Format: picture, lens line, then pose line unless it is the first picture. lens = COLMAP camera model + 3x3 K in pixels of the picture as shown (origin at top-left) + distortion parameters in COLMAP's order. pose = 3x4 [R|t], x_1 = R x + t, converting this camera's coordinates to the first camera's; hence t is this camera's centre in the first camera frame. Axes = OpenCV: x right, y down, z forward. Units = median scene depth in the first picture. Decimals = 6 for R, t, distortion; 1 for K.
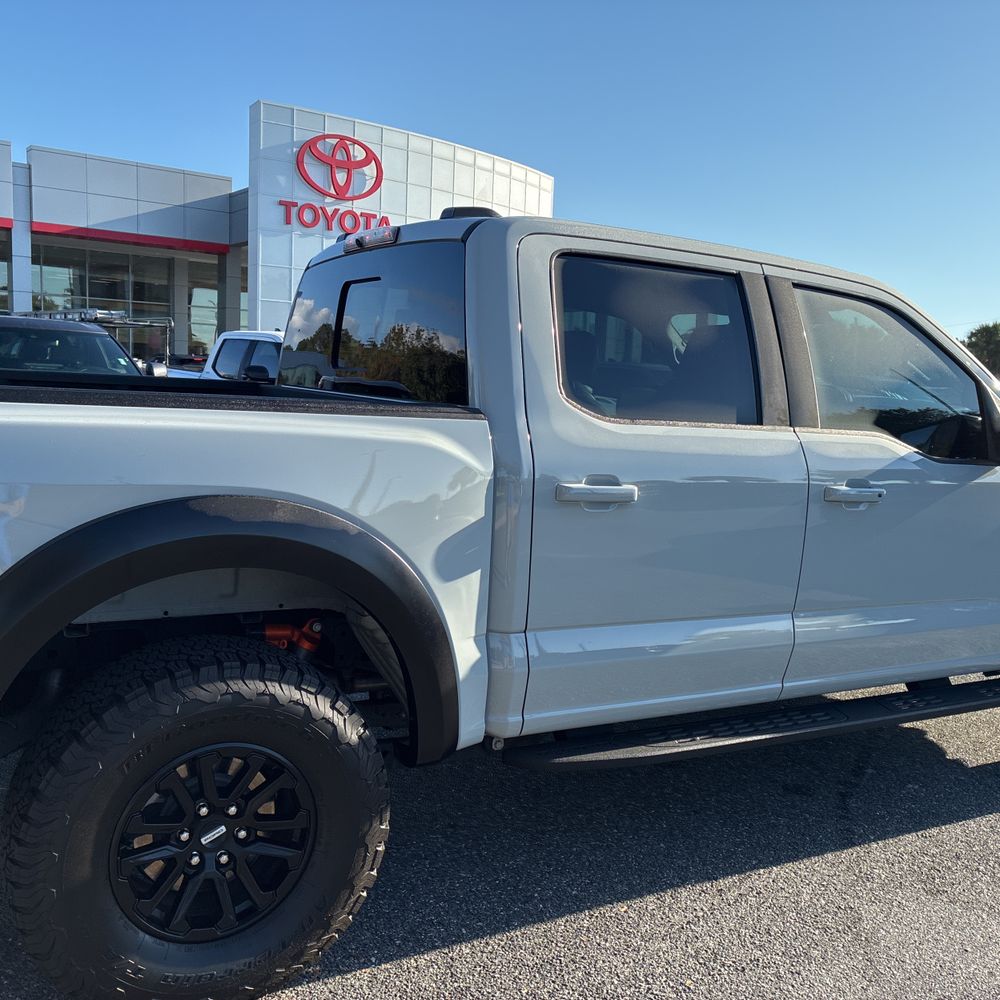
lens RADIAL K [[1012.9, 0, 479.1], [0, 1012.9, 501.4], [0, 0, 1]] dist [0.028157, 0.000000]
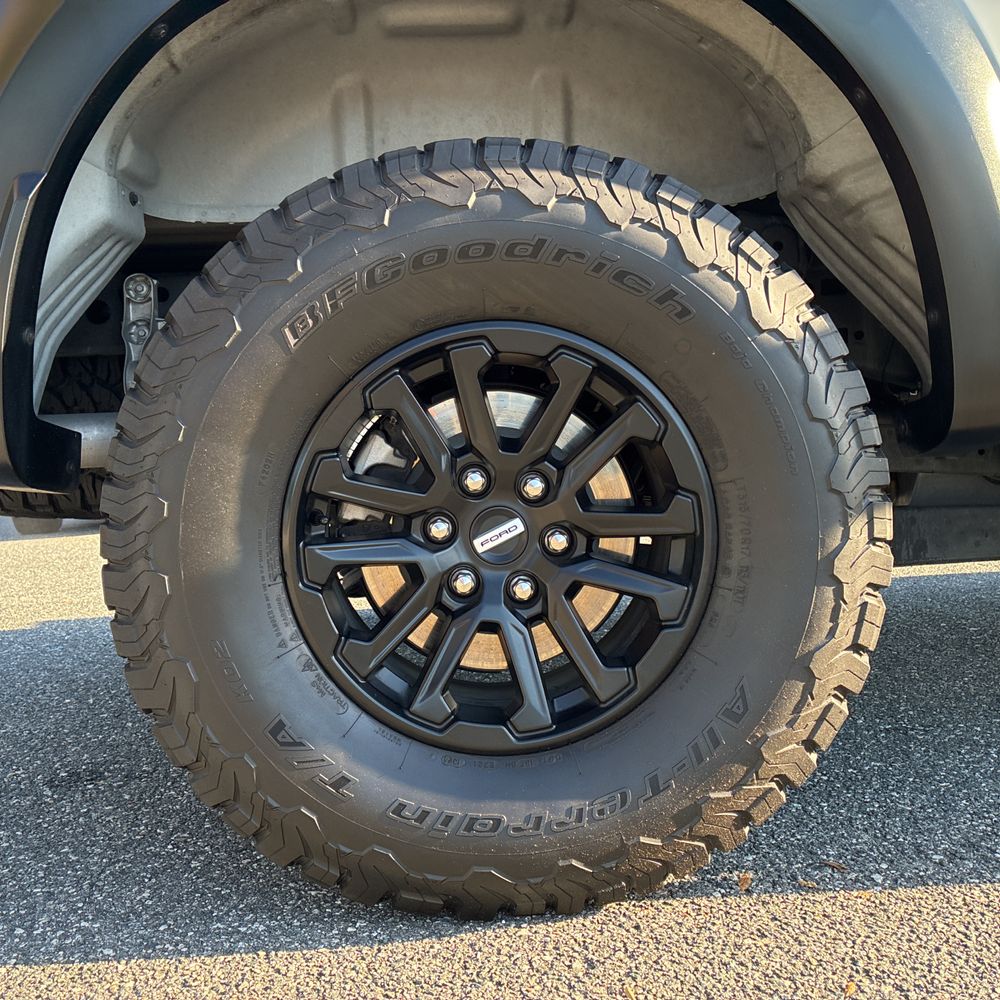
lens RADIAL K [[1012.9, 0, 489.6], [0, 1012.9, 503.3], [0, 0, 1]] dist [0.028157, 0.000000]
pose [[0.888341, -0.064689, -0.454605, -0.041942], [0.030261, 0.996122, -0.082612, 0.323435], [0.458187, 0.059631, 0.886854, 0.525103]]
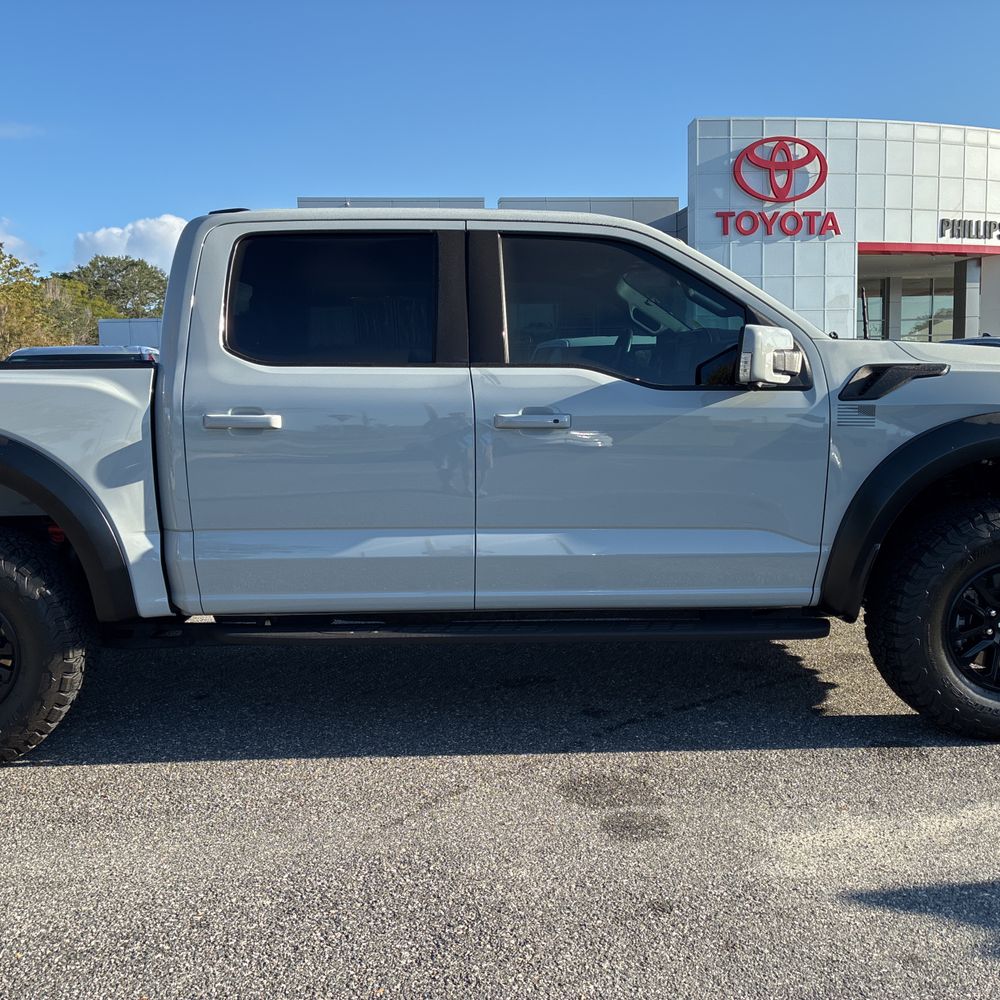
lens RADIAL K [[1012.9, 0, 484.2], [0, 1012.9, 504.3], [0, 0, 1]] dist [0.028157, 0.000000]
pose [[0.880946, -0.011201, -0.473085, 1.052807], [0.004388, 0.999870, -0.015502, 0.124199], [0.473197, 0.011580, 0.880880, 0.032263]]
